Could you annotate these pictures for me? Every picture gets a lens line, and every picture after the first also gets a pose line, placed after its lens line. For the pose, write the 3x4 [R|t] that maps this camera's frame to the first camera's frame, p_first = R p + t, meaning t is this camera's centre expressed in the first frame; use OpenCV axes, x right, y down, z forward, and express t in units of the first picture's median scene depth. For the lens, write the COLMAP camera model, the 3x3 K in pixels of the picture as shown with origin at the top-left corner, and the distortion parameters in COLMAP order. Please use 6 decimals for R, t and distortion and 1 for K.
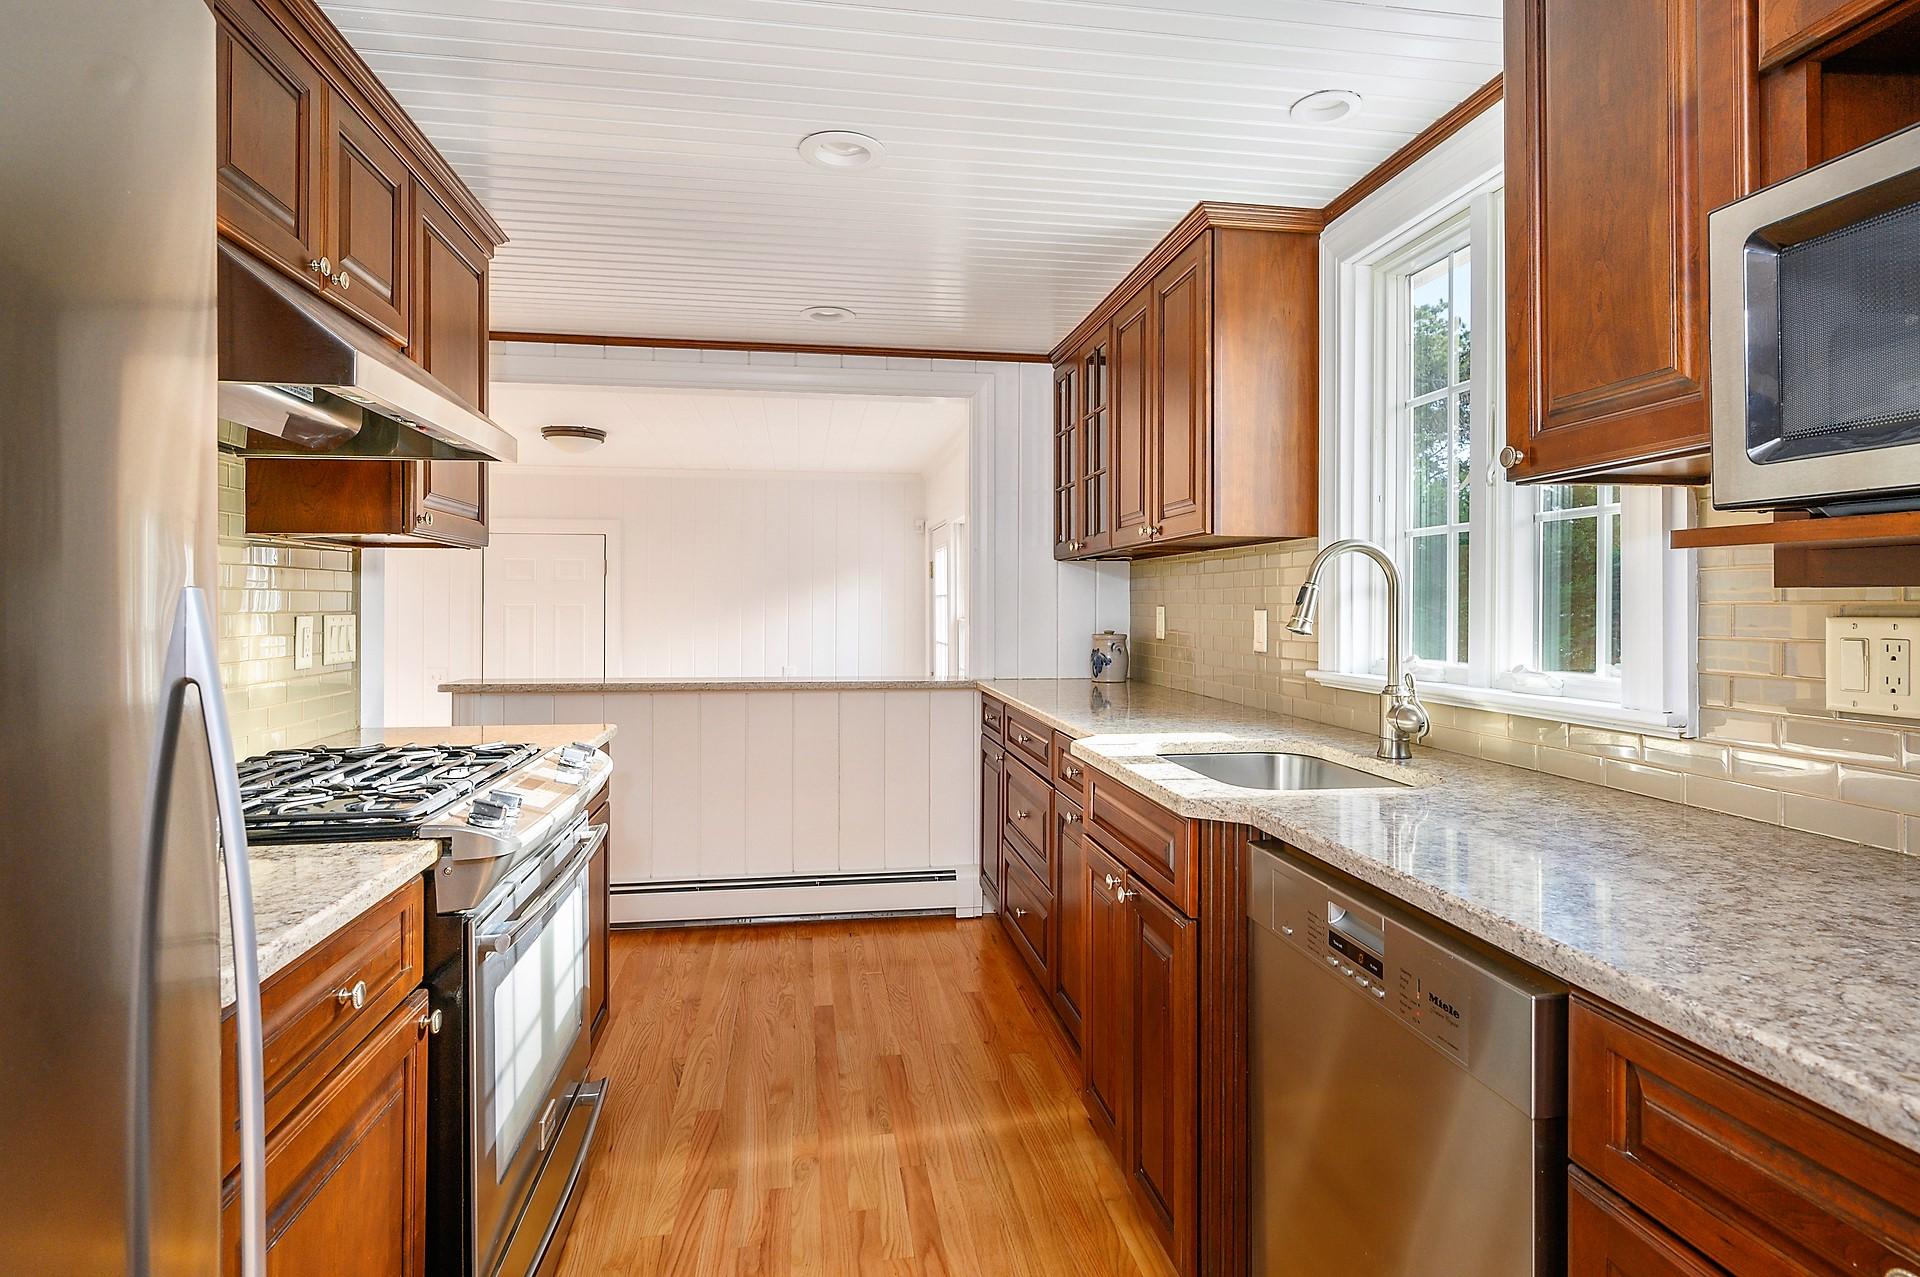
lens RADIAL K [[921.6, 0, 946.6], [0, 921.6, 605.6], [0, 0, 1]] dist [-0.001080, -0.000013]
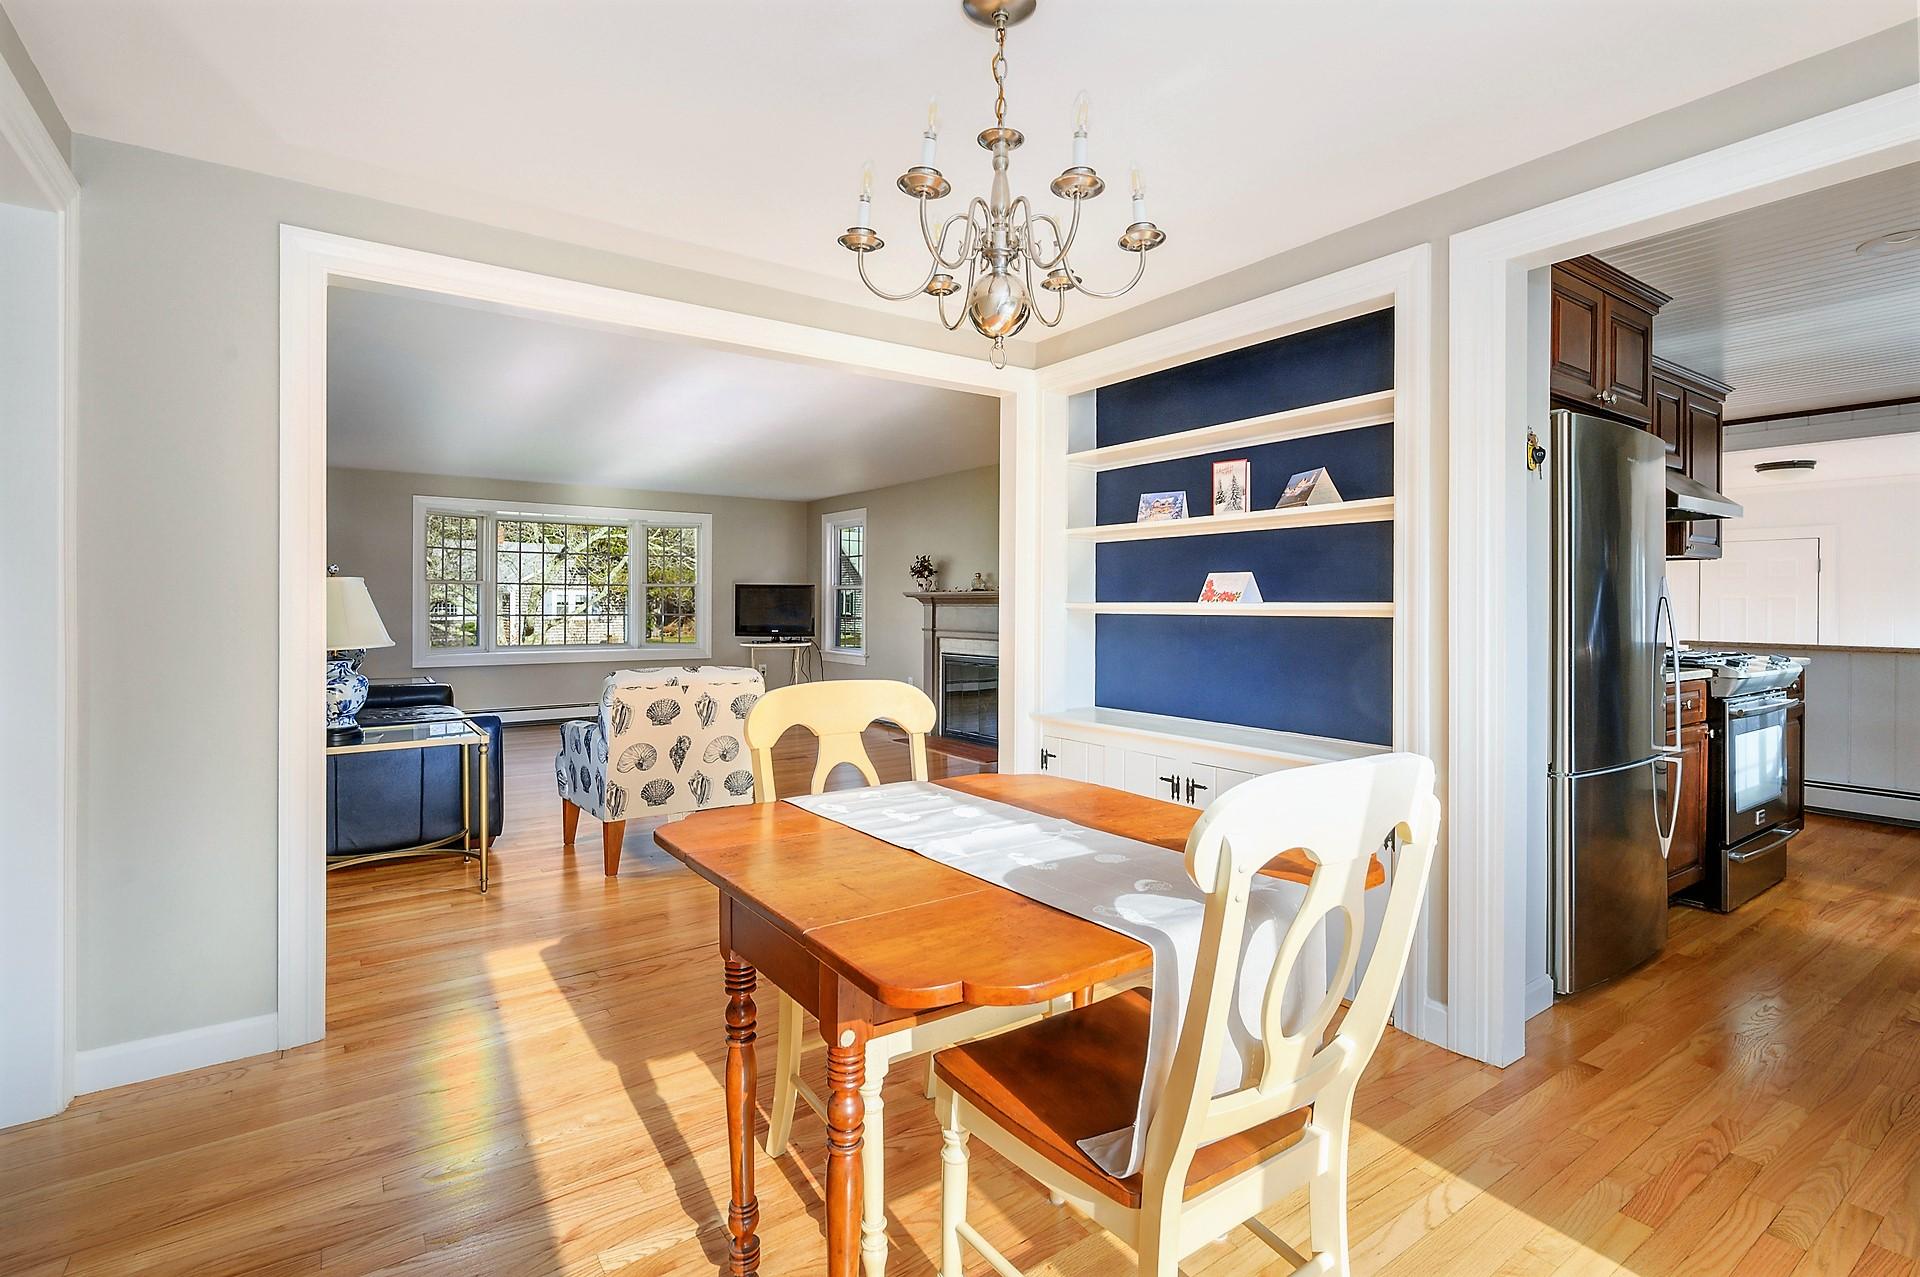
lens RADIAL K [[921.6, 0, 946.6], [0, 921.6, 605.6], [0, 0, 1]] dist [-0.001080, -0.000013]
pose [[0.425180, -0.002699, -0.905105, 0.735950], [-0.004134, 0.999979, -0.004924, 0.066991], [0.905099, 0.005835, 0.425160, -1.708739]]
